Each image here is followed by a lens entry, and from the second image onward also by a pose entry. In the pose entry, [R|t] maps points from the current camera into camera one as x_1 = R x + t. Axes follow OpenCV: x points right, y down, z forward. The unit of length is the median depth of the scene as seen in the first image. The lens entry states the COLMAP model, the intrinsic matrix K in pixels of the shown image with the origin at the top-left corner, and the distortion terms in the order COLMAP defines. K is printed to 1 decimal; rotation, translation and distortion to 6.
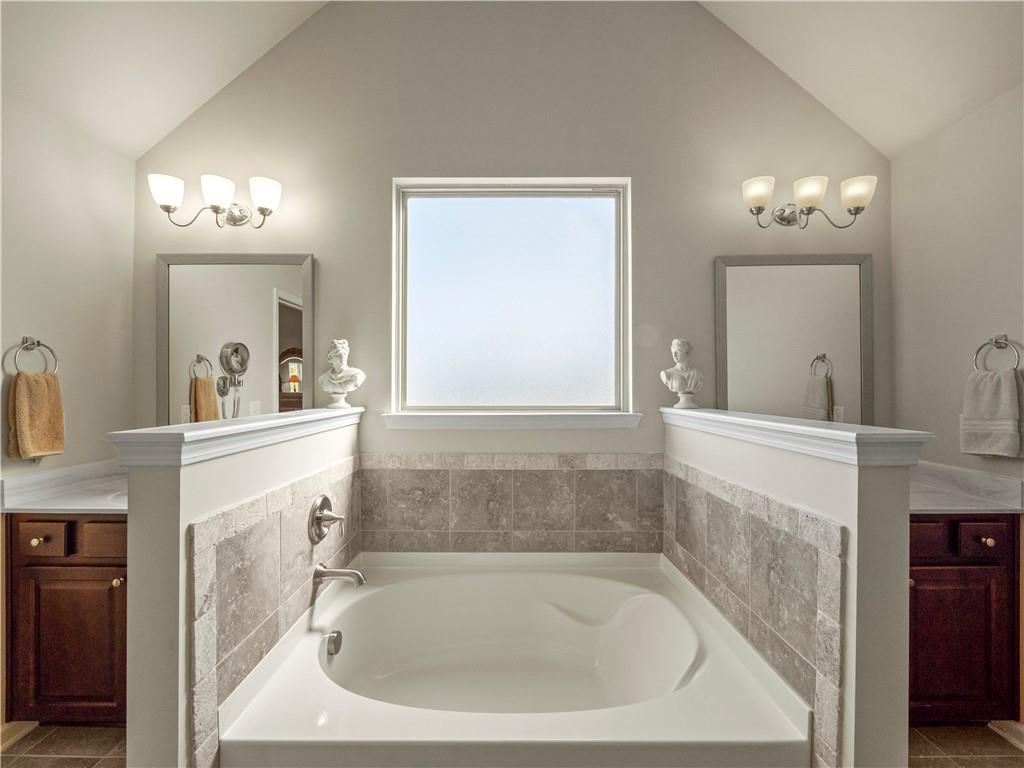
lens RADIAL K [[427.2, 0, 506.8], [0, 427.2, 388.5], [0, 0, 1]] dist [-0.008935, 0.000057]
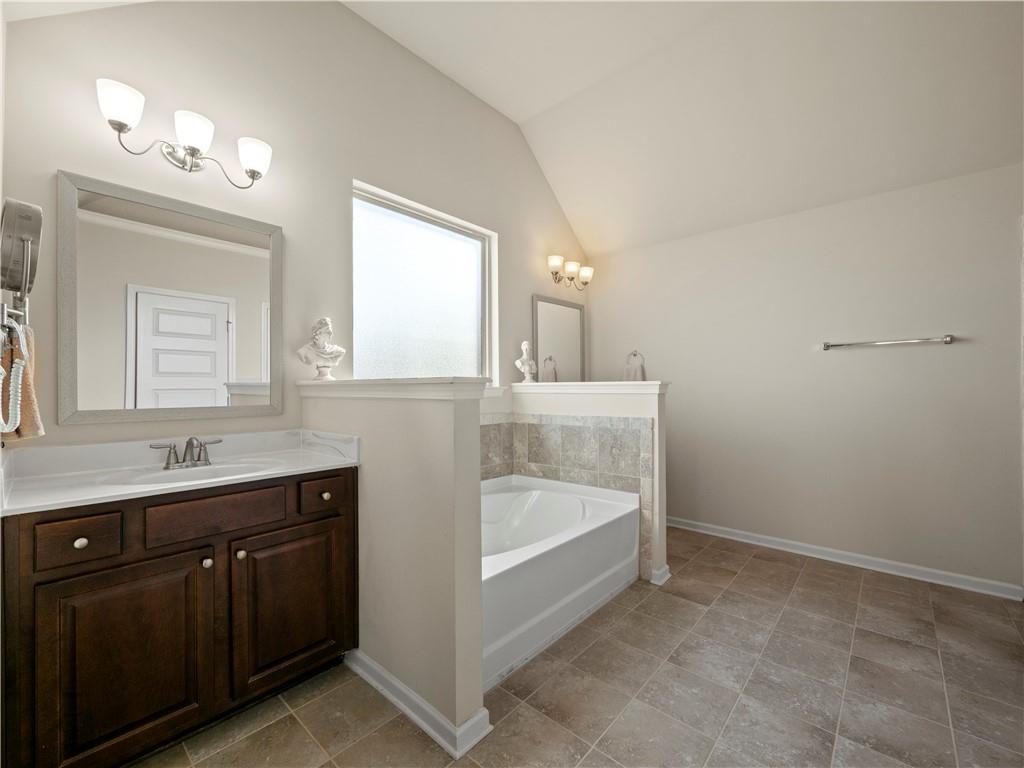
lens RADIAL K [[432.8, 0, 510.2], [0, 432.8, 383.1], [0, 0, 1]] dist [0.001353, 0.000151]
pose [[0.666446, 0.005280, 0.745535, -0.863108], [0.002189, 0.999957, -0.009038, 0.060343], [-0.745550, 0.007655, 0.666405, -0.073539]]
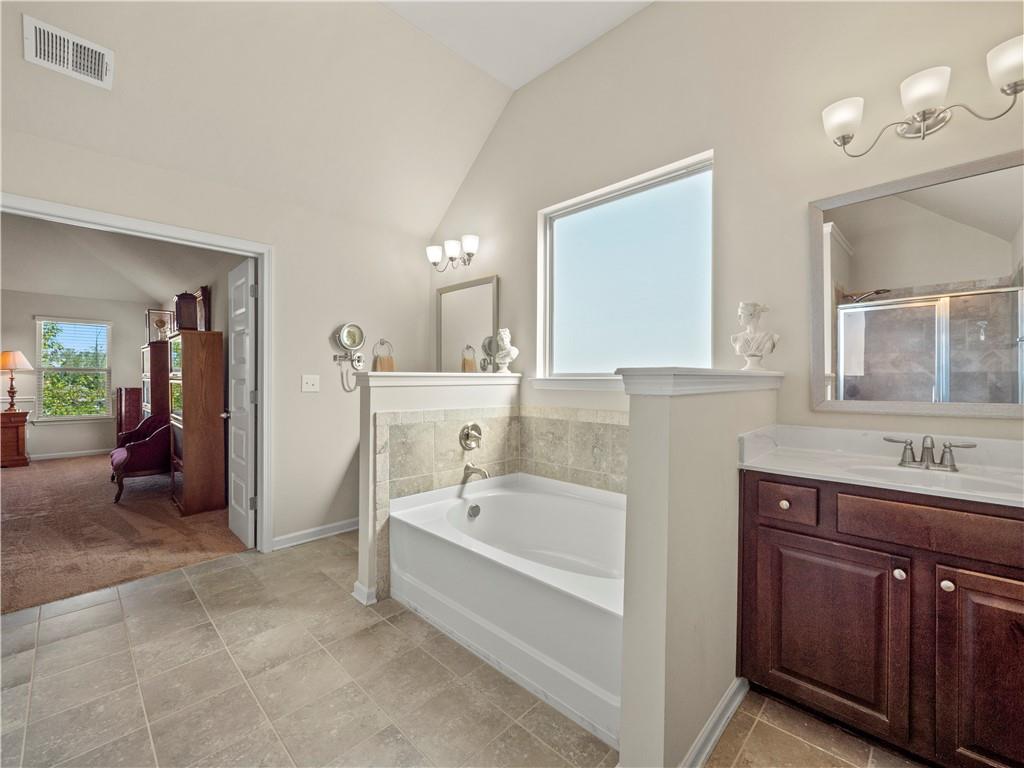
lens RADIAL K [[425.3, 0, 509.9], [0, 425.3, 380.4], [0, 0, 1]] dist [-0.011813, 0.000154]
pose [[0.716930, 0.005600, -0.697122, 0.656515], [-0.003358, 0.999984, 0.004580, 0.061110], [0.697137, -0.000943, 0.716937, -0.073157]]
